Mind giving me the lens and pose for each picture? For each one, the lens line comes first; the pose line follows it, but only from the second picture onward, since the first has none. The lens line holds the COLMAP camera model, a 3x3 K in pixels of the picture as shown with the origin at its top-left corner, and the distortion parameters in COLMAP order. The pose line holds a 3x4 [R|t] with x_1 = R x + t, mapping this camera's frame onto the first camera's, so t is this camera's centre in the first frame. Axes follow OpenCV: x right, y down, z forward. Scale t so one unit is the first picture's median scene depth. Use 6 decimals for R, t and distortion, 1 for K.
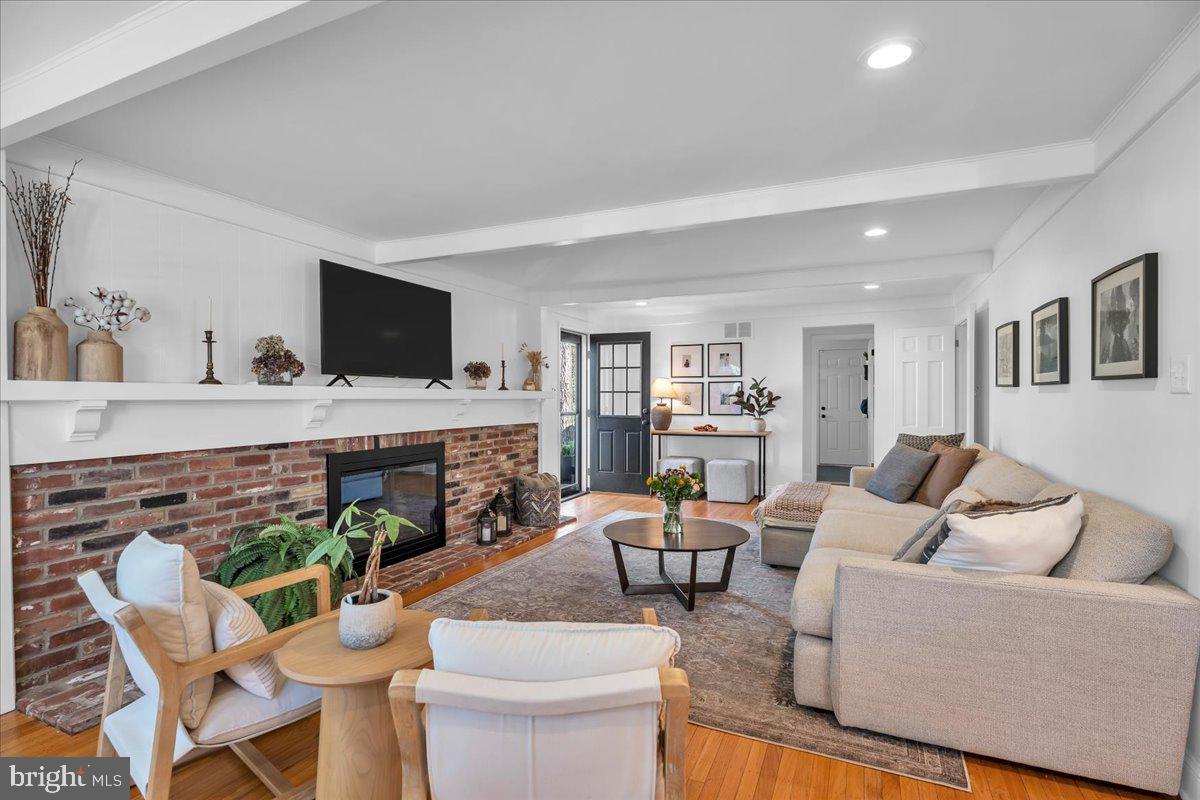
lens RADIAL K [[573.9, 0, 604.8], [0, 573.9, 394.6], [0, 0, 1]] dist [-0.003938, 0.000005]
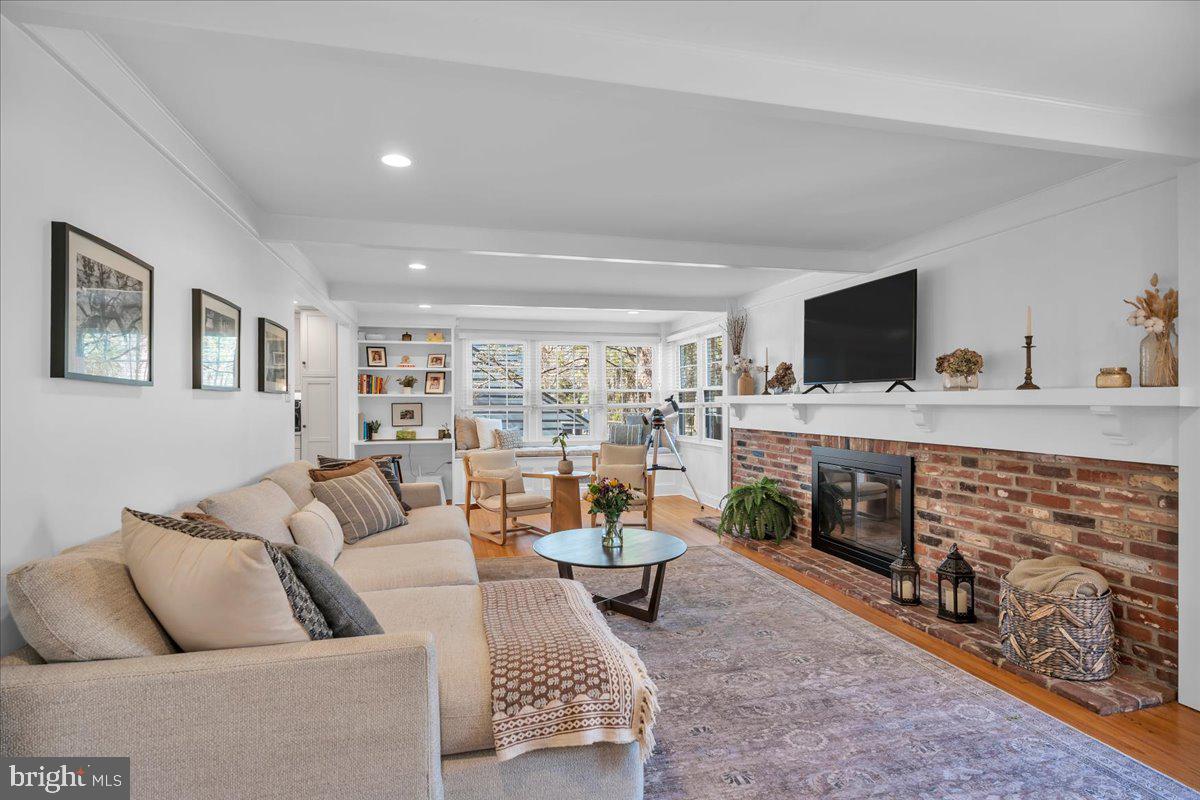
lens RADIAL K [[615.0, 0, 597.9], [0, 615.0, 403.3], [0, 0, 1]] dist [-0.006249, 0.001565]
pose [[-0.783688, 0.002602, -0.621149, 0.676120], [0.004093, 0.999991, -0.000976, 0.005758], [0.621141, -0.003307, -0.783692, 1.572185]]
